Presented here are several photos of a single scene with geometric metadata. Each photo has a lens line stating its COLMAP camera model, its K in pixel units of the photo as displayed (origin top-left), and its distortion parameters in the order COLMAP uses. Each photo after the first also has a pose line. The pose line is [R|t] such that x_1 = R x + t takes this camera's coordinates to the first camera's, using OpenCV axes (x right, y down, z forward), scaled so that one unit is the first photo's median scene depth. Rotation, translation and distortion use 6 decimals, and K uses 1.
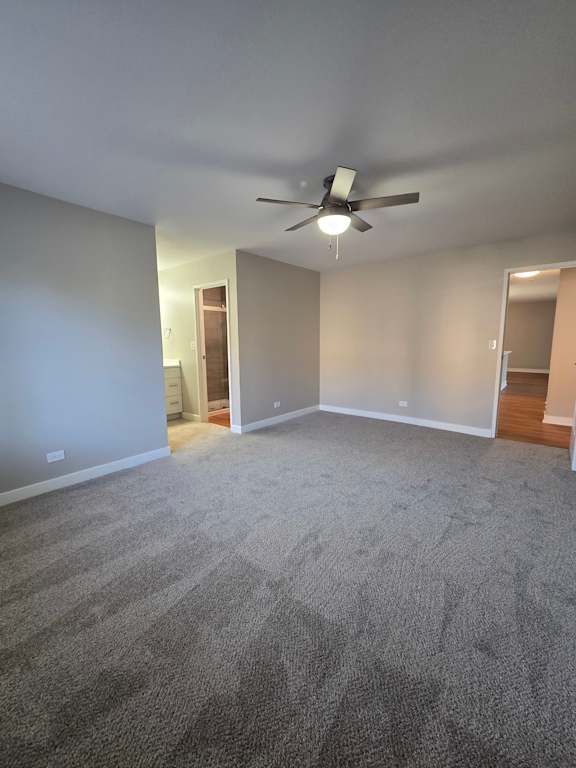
lens RADIAL K [[315.5, 0, 288.0], [0, 315.5, 384.0], [0, 0, 1]] dist [0.000662, -0.000617]
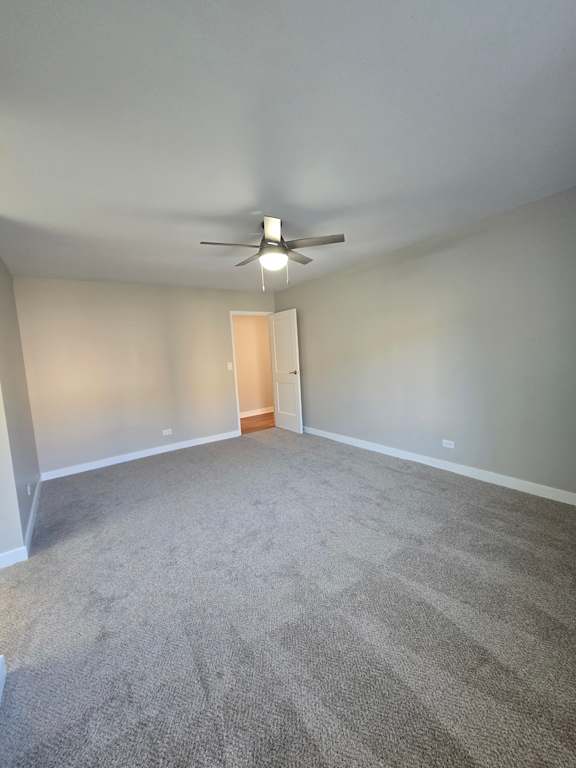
lens RADIAL K [[315.5, 0, 288.0], [0, 315.5, 384.0], [0, 0, 1]] dist [0.000662, -0.000617]
pose [[0.243713, -0.102035, 0.964465, -0.967937], [0.194601, 0.979371, 0.054438, -0.129815], [-0.950123, 0.174418, 0.258541, 0.753393]]
